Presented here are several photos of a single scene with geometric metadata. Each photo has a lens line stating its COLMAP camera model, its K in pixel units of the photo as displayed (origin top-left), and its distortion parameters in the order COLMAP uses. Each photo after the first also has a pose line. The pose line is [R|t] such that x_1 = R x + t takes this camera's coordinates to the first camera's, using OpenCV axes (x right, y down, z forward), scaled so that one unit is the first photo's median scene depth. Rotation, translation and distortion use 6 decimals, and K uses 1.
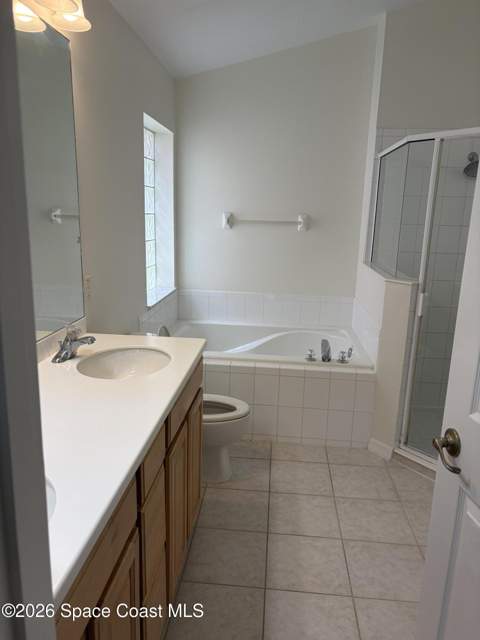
lens RADIAL K [[493.2, 0, 240.8], [0, 493.2, 321.5], [0, 0, 1]] dist [0.037315, -0.054587]
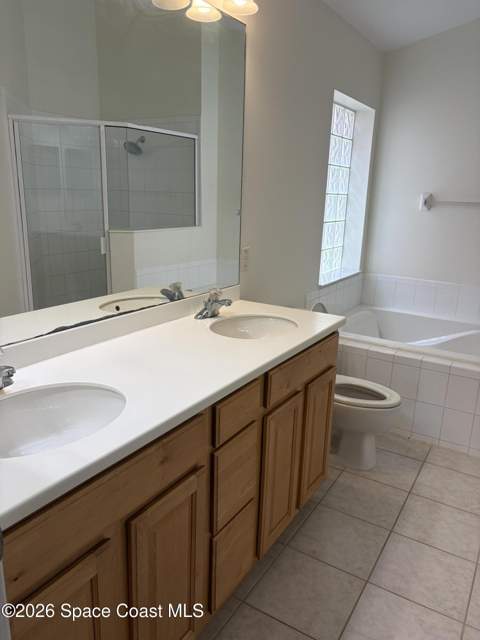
lens RADIAL K [[493.2, 0, 234.2], [0, 493.2, 321.4], [0, 0, 1]] dist [0.037315, -0.054587]
pose [[0.887636, 0.118836, -0.444950, 0.138314], [-0.109168, 0.992893, 0.047398, 0.017436], [0.447420, 0.006502, 0.894300, 0.020829]]
